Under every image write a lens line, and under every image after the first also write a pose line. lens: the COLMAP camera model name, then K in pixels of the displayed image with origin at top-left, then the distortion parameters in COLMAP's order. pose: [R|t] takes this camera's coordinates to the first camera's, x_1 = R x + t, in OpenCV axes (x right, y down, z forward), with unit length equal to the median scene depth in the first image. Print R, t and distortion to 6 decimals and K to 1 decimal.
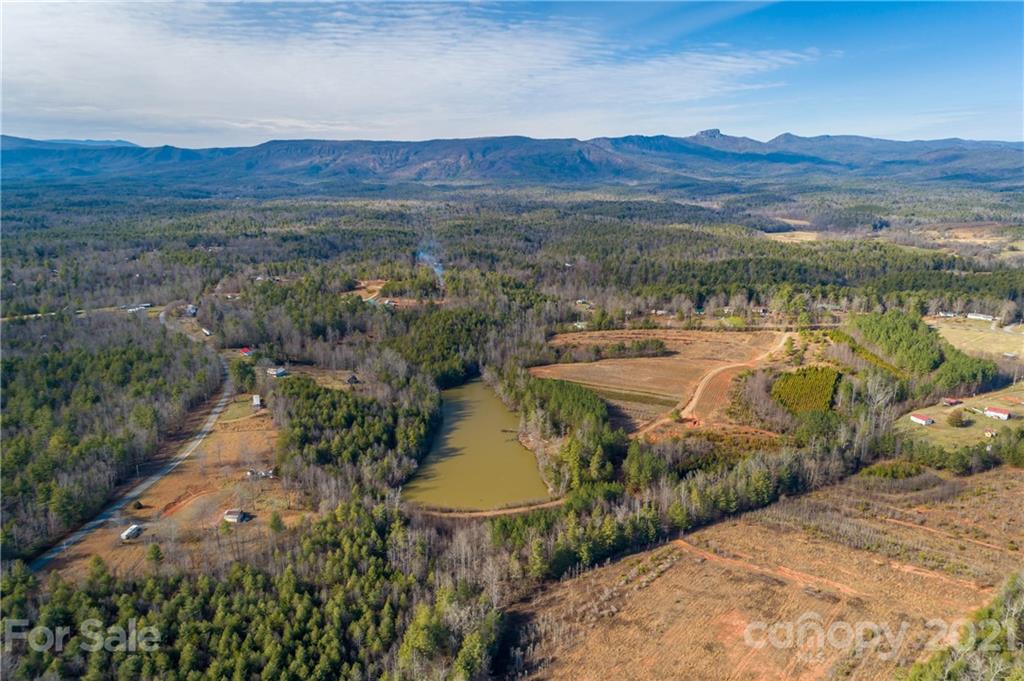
lens RADIAL K [[693.1, 0, 514.3], [0, 693.1, 341.1], [0, 0, 1]] dist [0.025668, 0.010198]
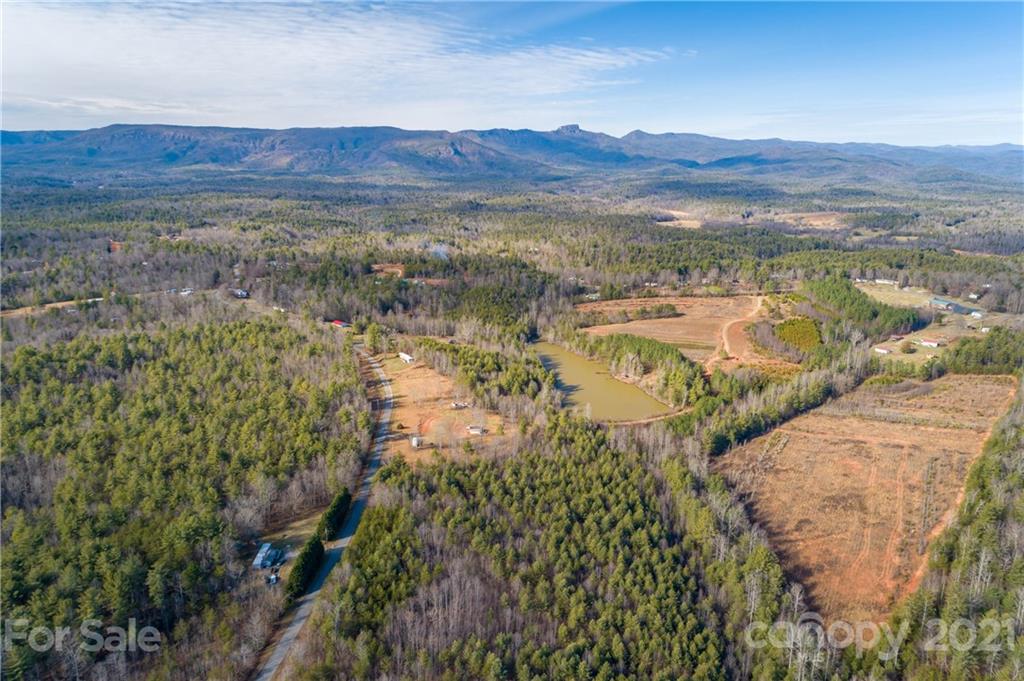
lens RADIAL K [[693.1, 0, 511.4], [0, 693.1, 343.4], [0, 0, 1]] dist [0.025668, 0.010198]
pose [[0.979495, -0.039865, 0.197487, -0.343353], [0.036926, 0.999146, 0.018544, 0.037208], [-0.198057, -0.010872, 0.980130, -0.178602]]
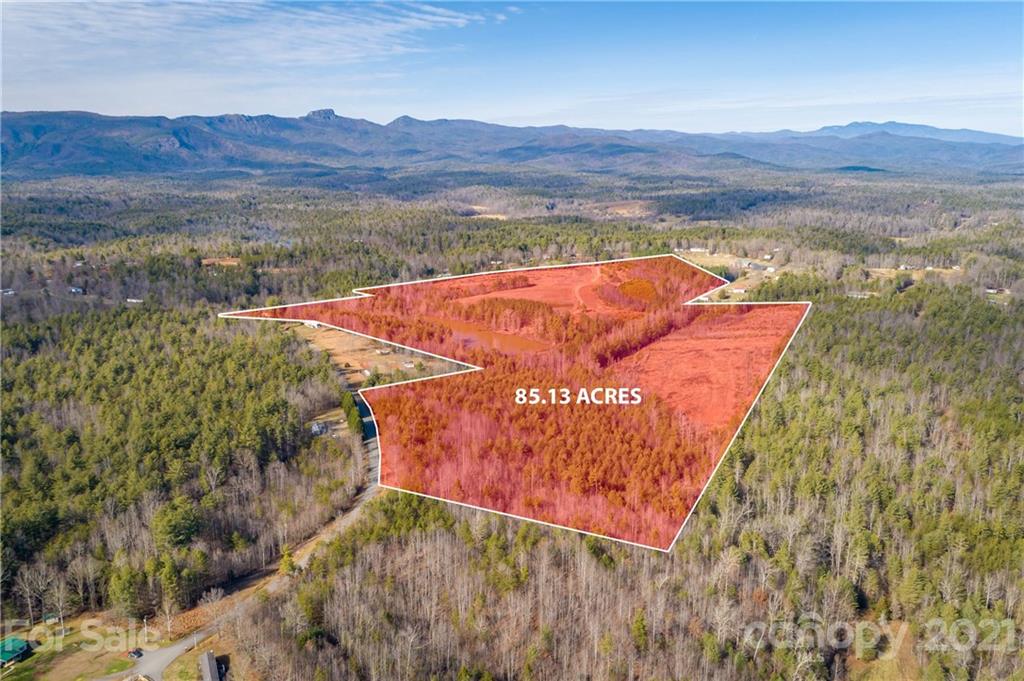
lens RADIAL K [[873.2, 0, 512.0], [0, 873.2, 341.4], [0, 0, 1]] dist [0.034135, 0.006360]
pose [[0.877218, -0.106047, 0.468233, -0.647573], [0.122350, 0.992477, -0.004437, 0.136395], [-0.464240, 0.061181, 0.883594, -0.490868]]
